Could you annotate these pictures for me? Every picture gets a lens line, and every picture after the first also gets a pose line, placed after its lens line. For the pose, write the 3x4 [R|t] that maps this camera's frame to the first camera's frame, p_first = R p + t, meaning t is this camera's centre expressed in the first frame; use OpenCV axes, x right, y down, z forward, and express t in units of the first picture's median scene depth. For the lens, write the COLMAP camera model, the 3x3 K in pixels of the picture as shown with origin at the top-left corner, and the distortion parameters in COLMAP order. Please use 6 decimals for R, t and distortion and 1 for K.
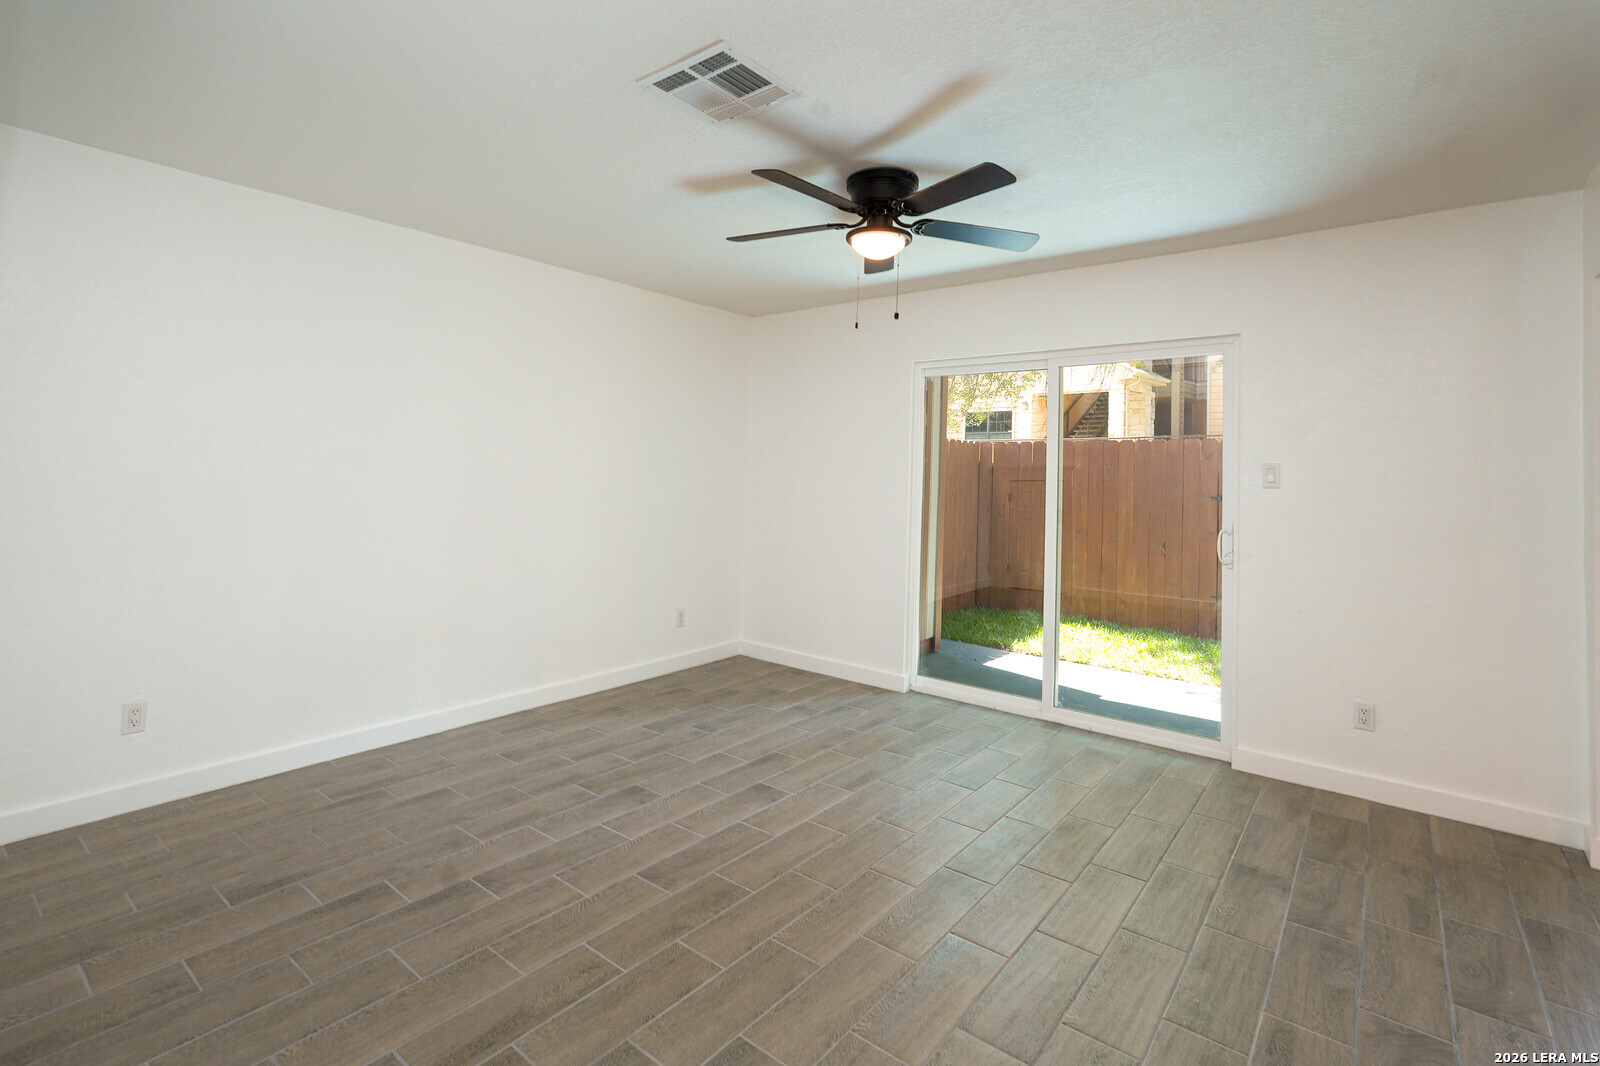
lens RADIAL K [[703.9, 0, 800.0], [0, 703.9, 533.0], [0, 0, 1]] dist [-0.000856, -0.000187]
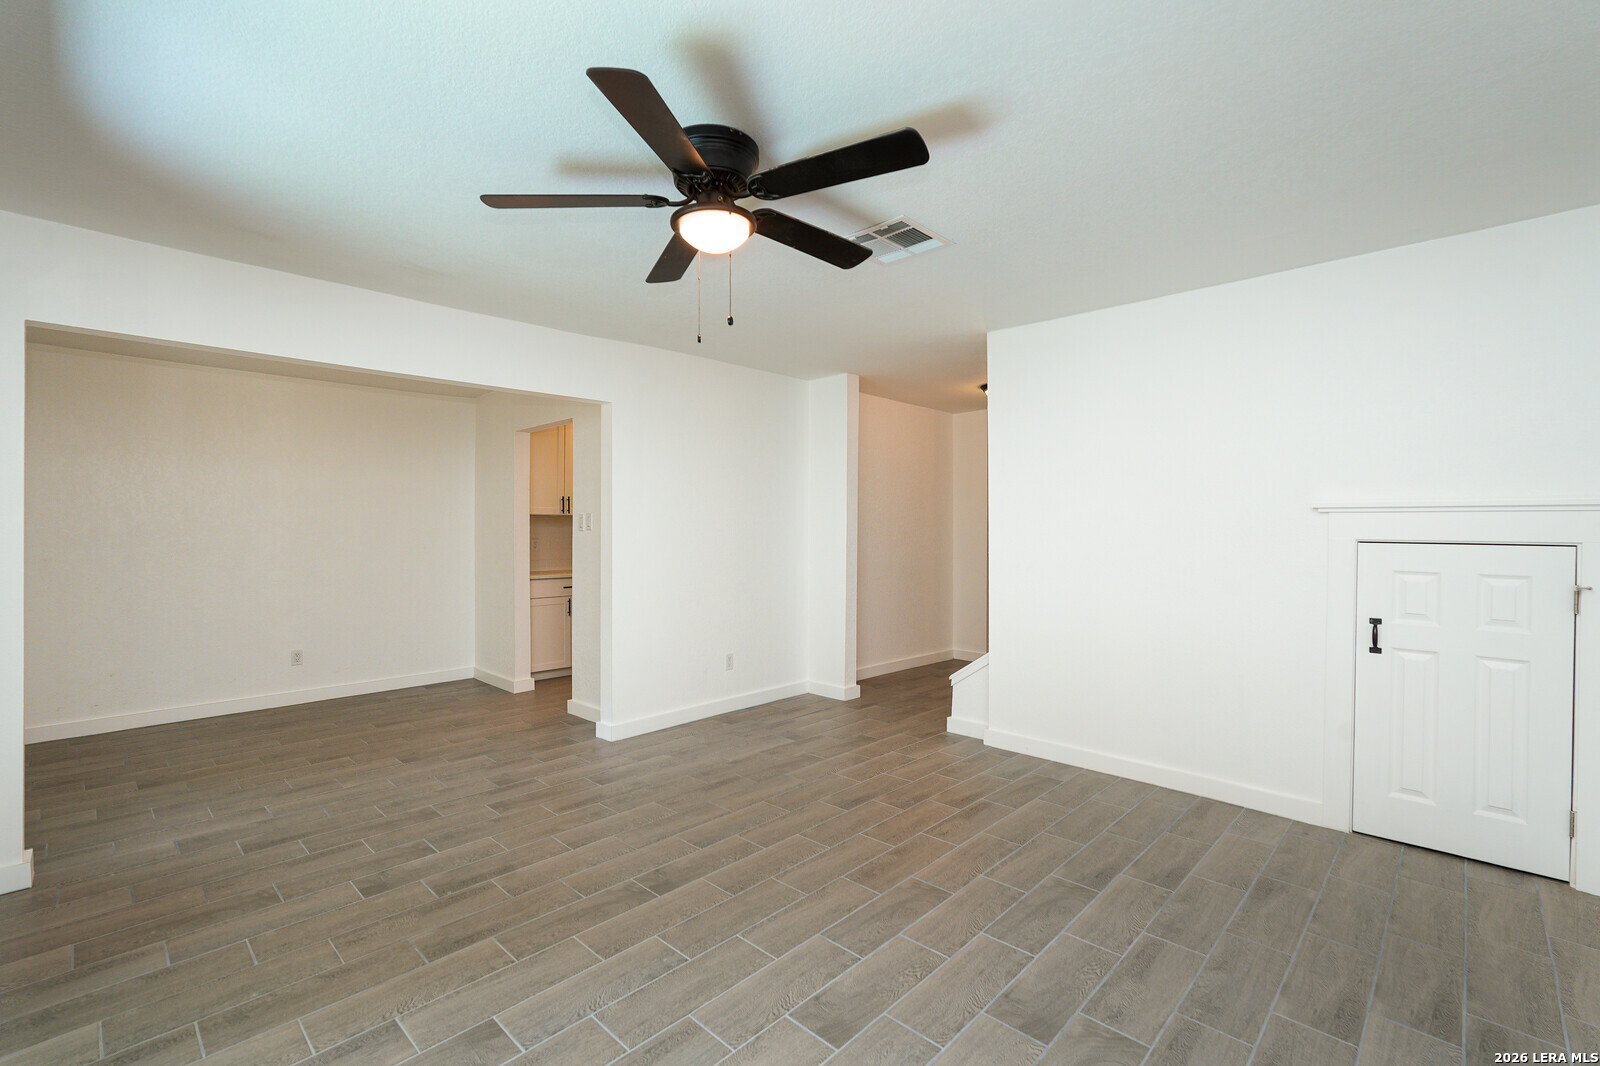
lens RADIAL K [[703.9, 0, 800.0], [0, 703.9, 533.0], [0, 0, 1]] dist [-0.000856, -0.000187]
pose [[-0.993985, -0.019728, 0.107721, -0.107907], [-0.010278, 0.996104, 0.087584, -0.159766], [-0.109029, 0.085951, -0.990316, 2.071592]]
